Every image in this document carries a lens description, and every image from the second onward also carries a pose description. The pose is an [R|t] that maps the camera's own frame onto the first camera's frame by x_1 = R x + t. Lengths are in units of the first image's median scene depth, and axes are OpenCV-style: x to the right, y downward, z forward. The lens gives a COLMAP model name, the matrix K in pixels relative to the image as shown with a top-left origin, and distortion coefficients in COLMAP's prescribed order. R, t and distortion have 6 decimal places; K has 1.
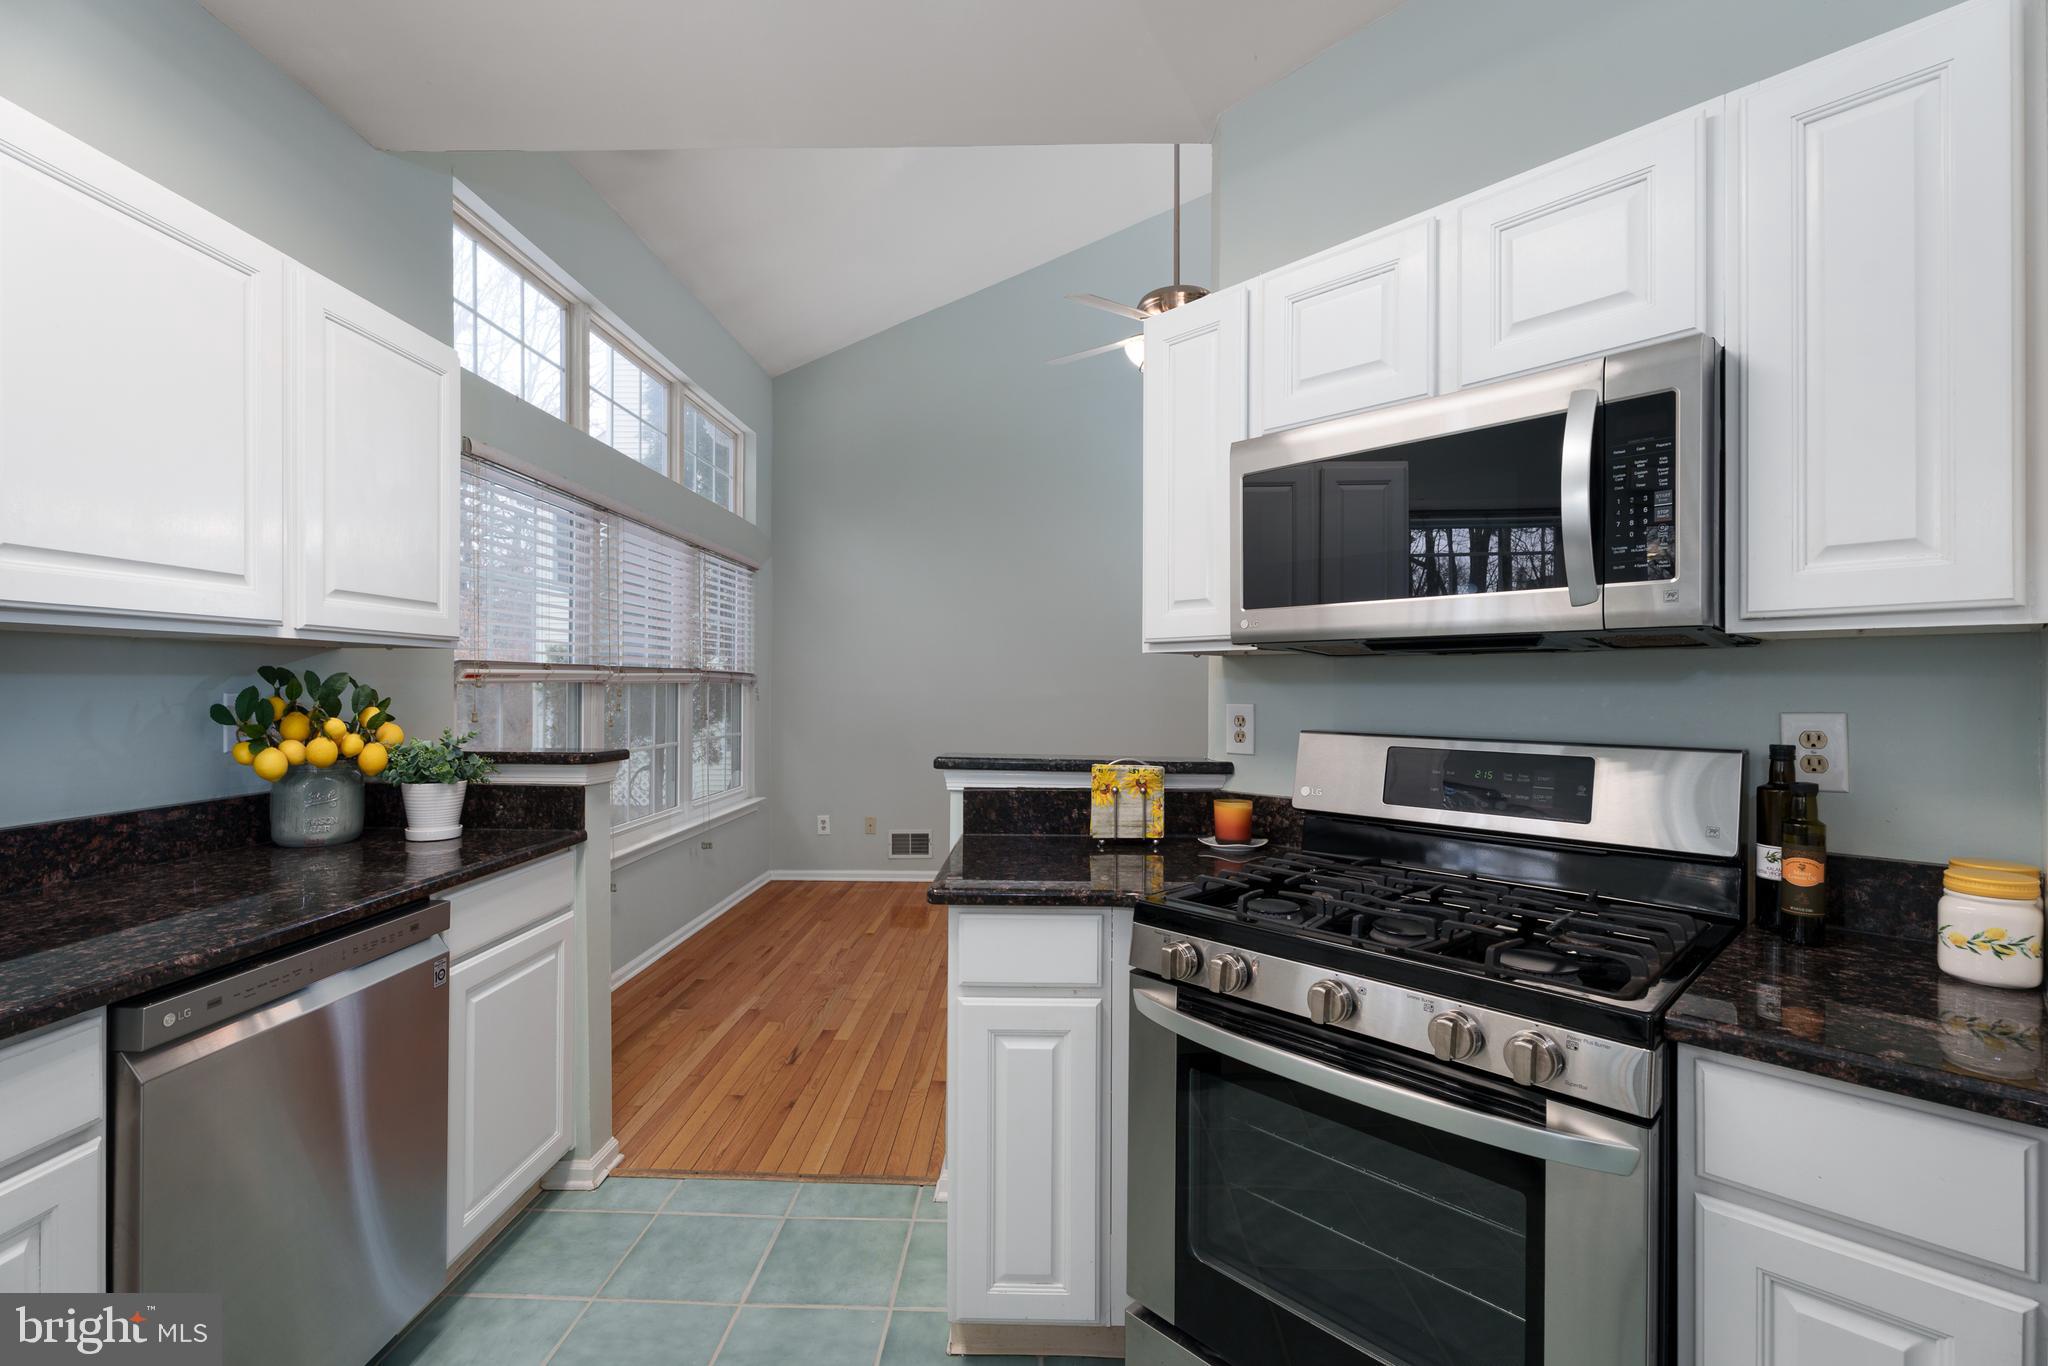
lens RADIAL K [[913.4, 0, 1038.5], [0, 913.4, 687.6], [0, 0, 1]] dist [-0.002746, -0.000309]
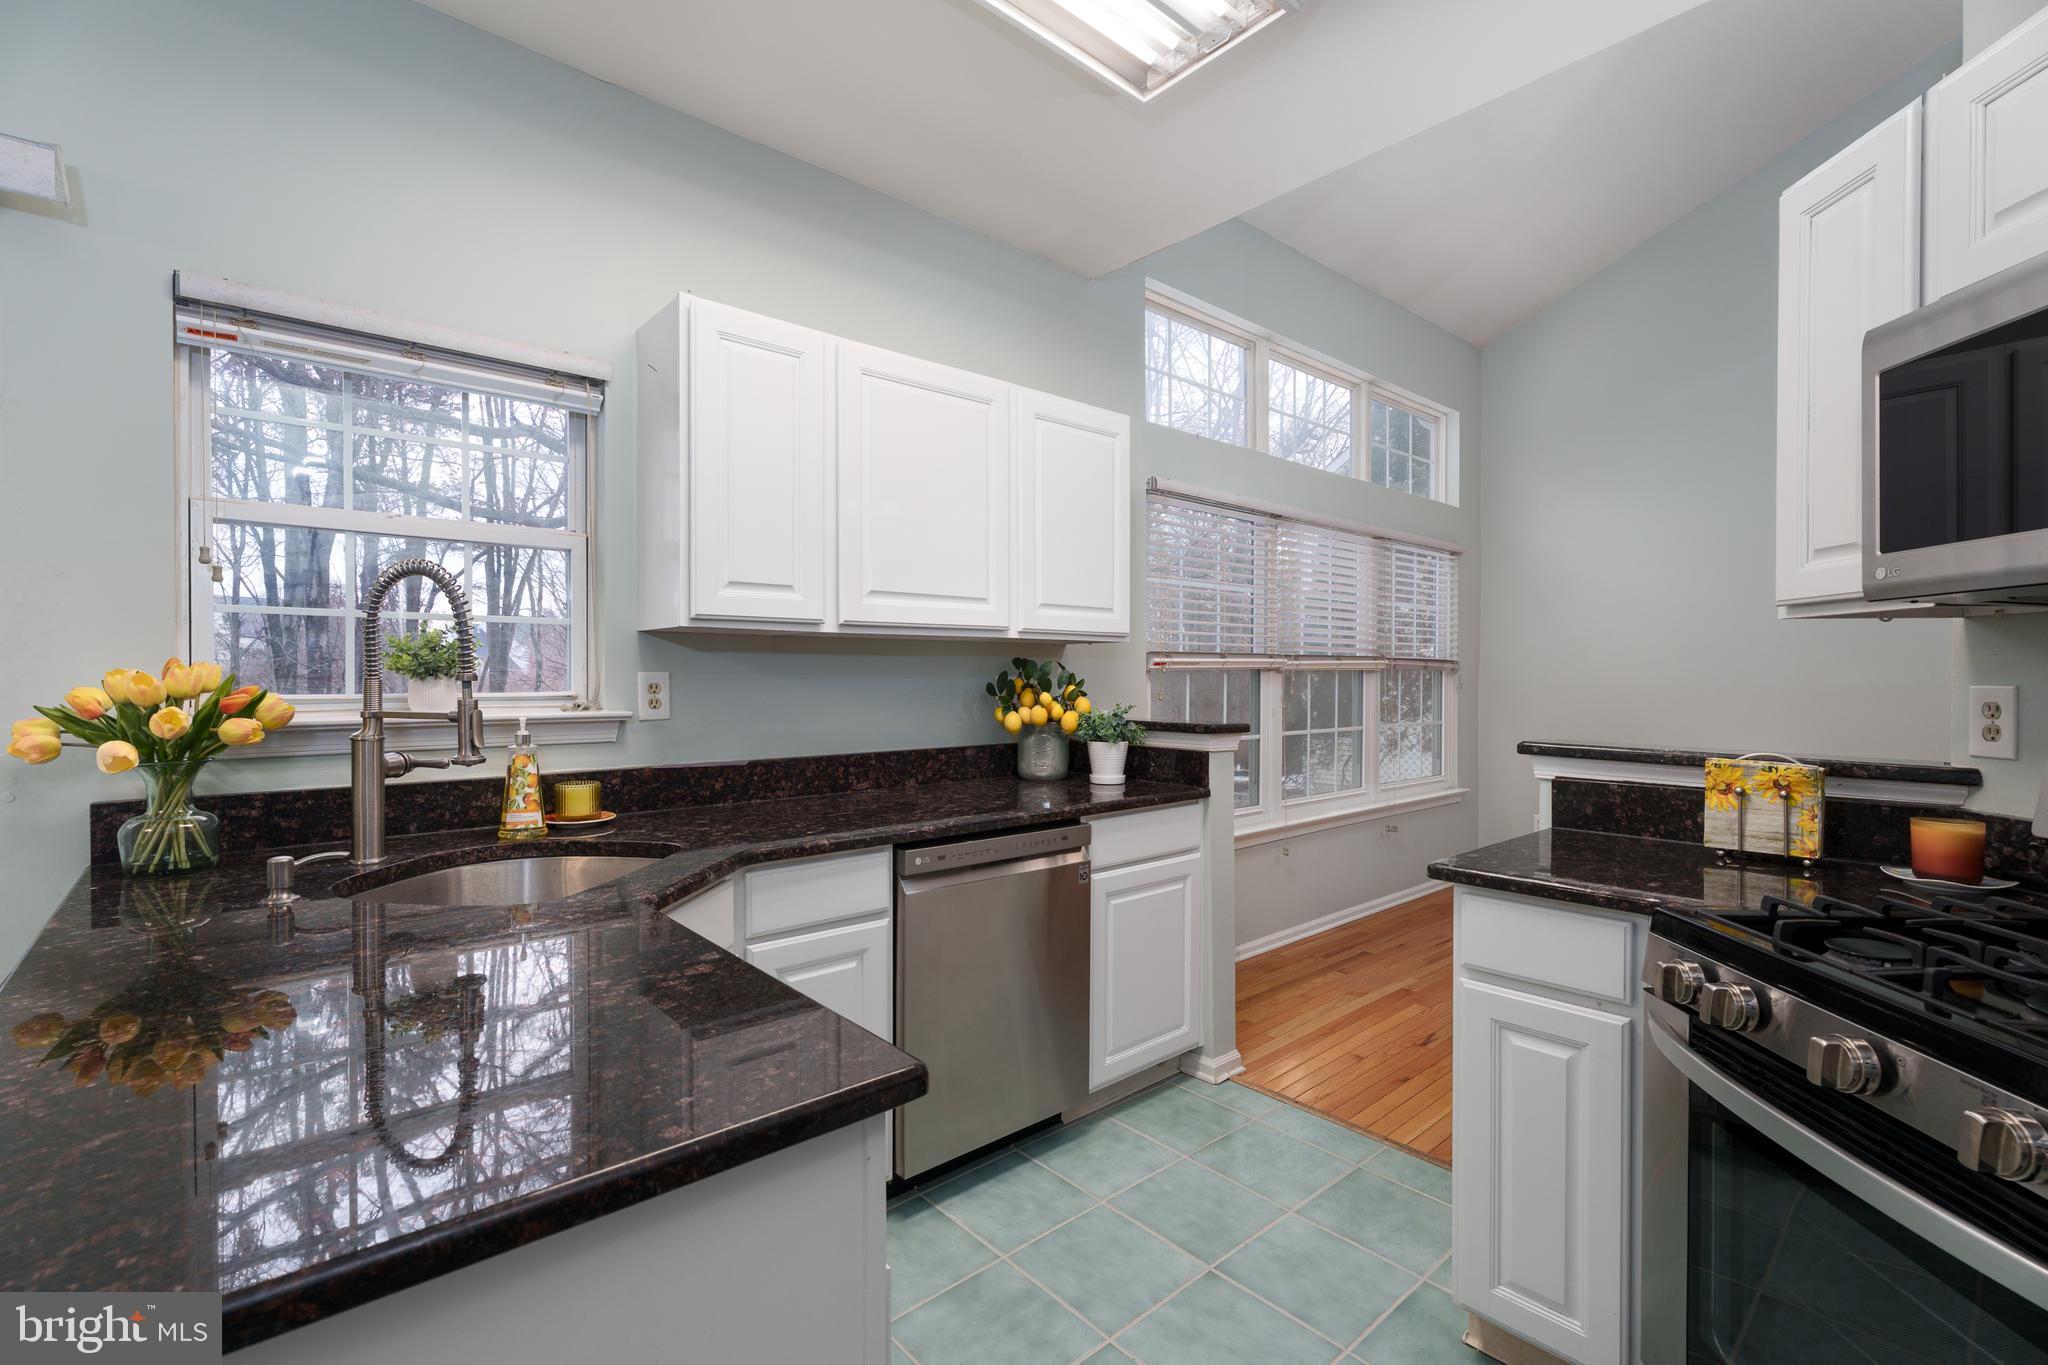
lens RADIAL K [[912.8, 0, 1005.6], [0, 912.8, 686.9], [0, 0, 1]] dist [-0.003270, -0.000698]
pose [[0.669008, 0.003824, -0.743245, 0.246612], [0.001879, 0.999975, 0.006837, 0.013764], [0.743253, -0.005970, 0.668984, -0.016576]]
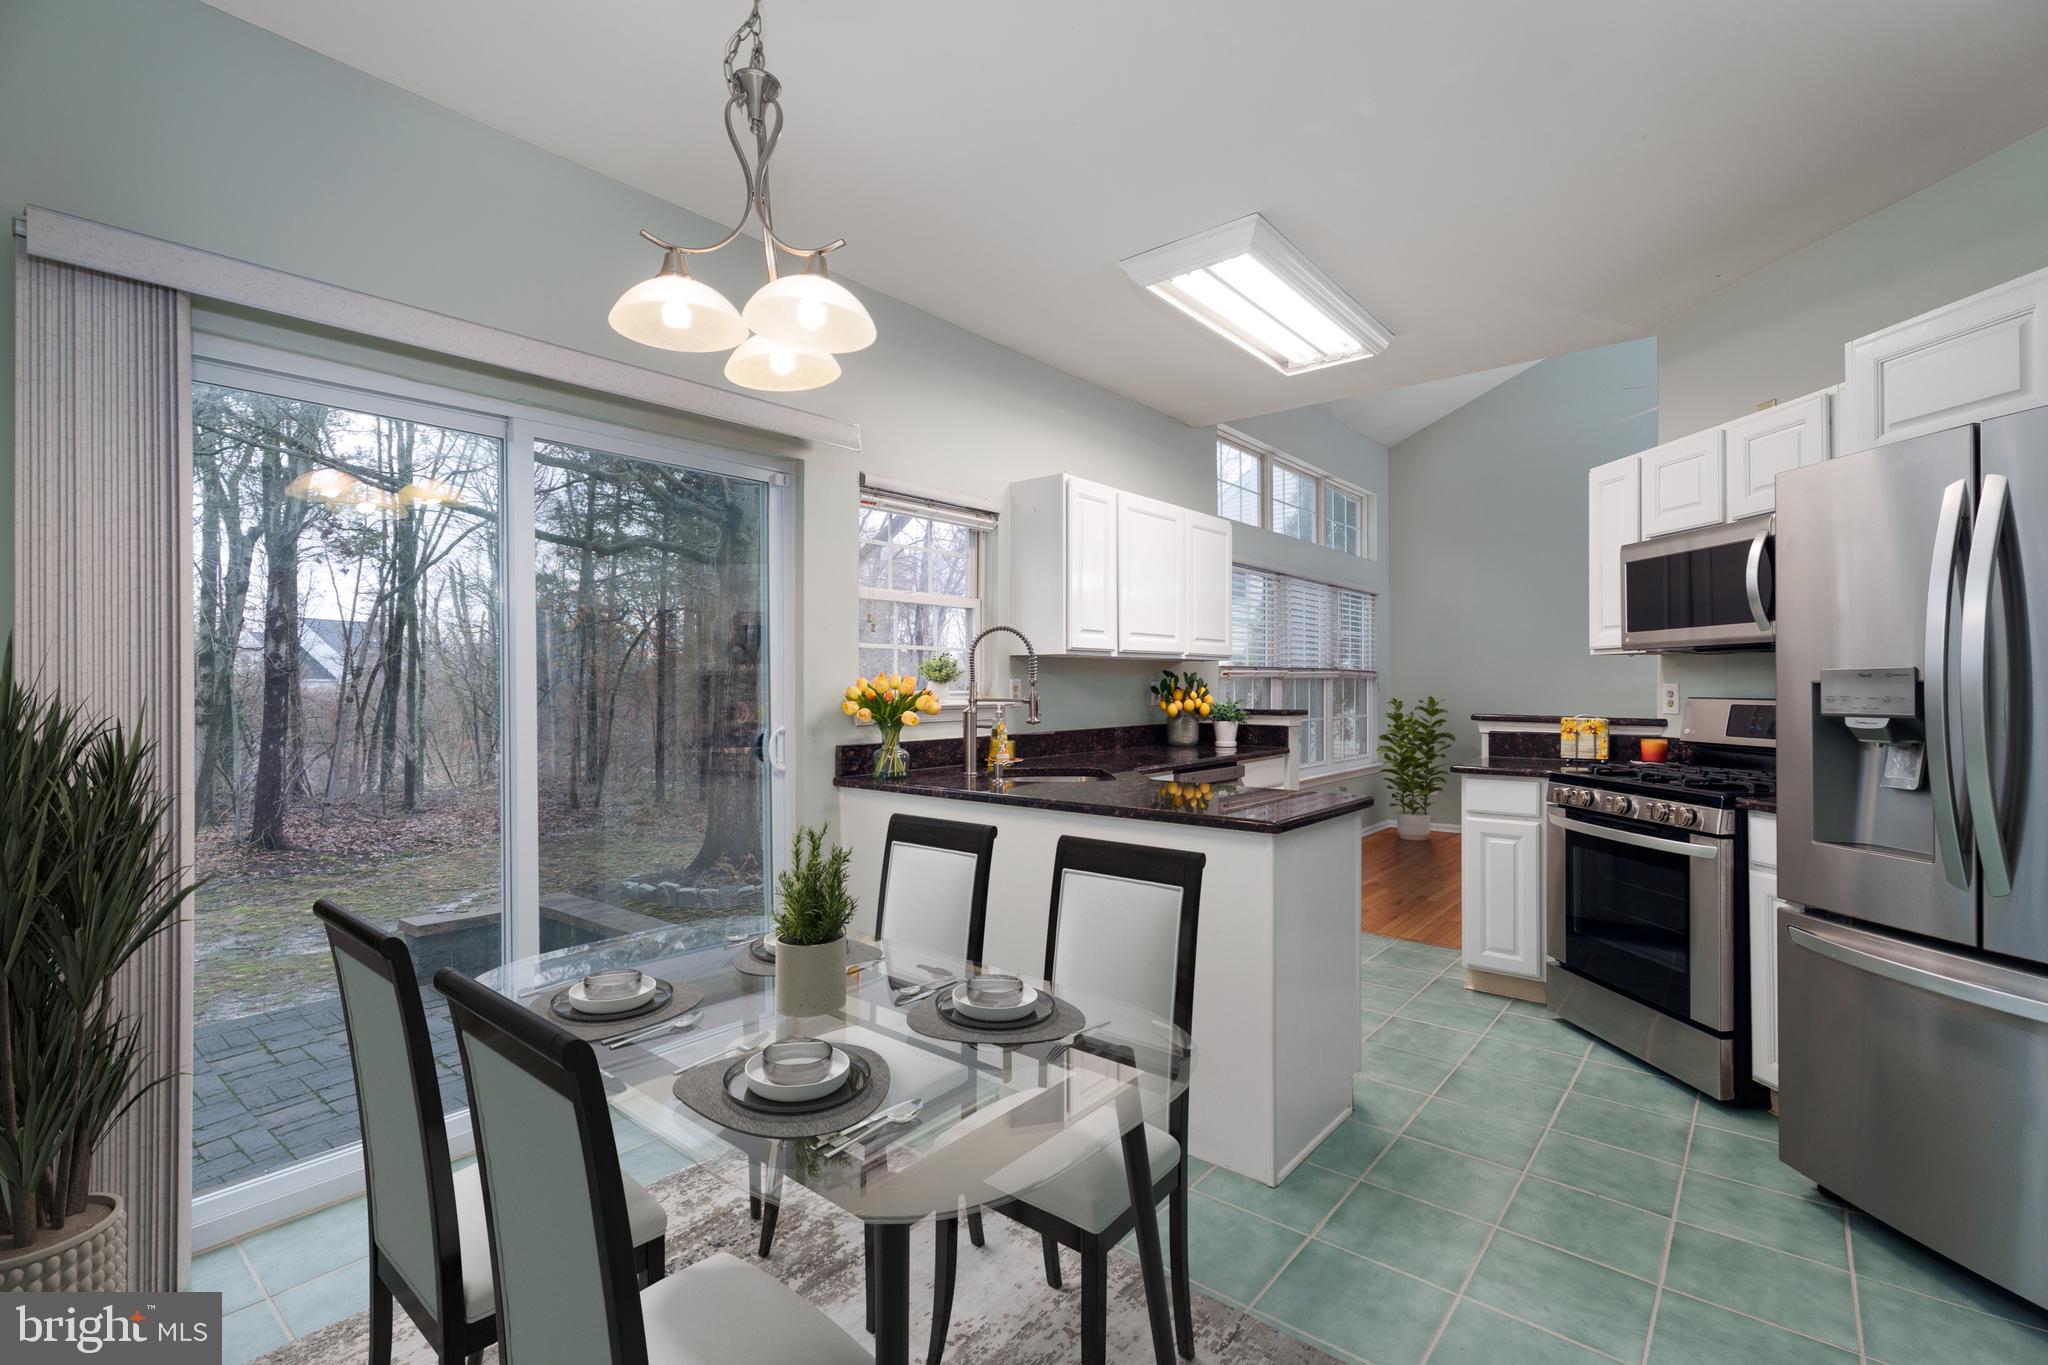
lens RADIAL K [[913.4, 0, 1038.5], [0, 913.4, 687.1], [0, 0, 1]] dist [-0.002746, -0.000309]
pose [[0.789157, -0.005363, -0.614168, 0.352013], [0.005113, 0.999985, -0.002162, 0.023323], [0.614170, -0.001434, 0.789173, -1.061615]]
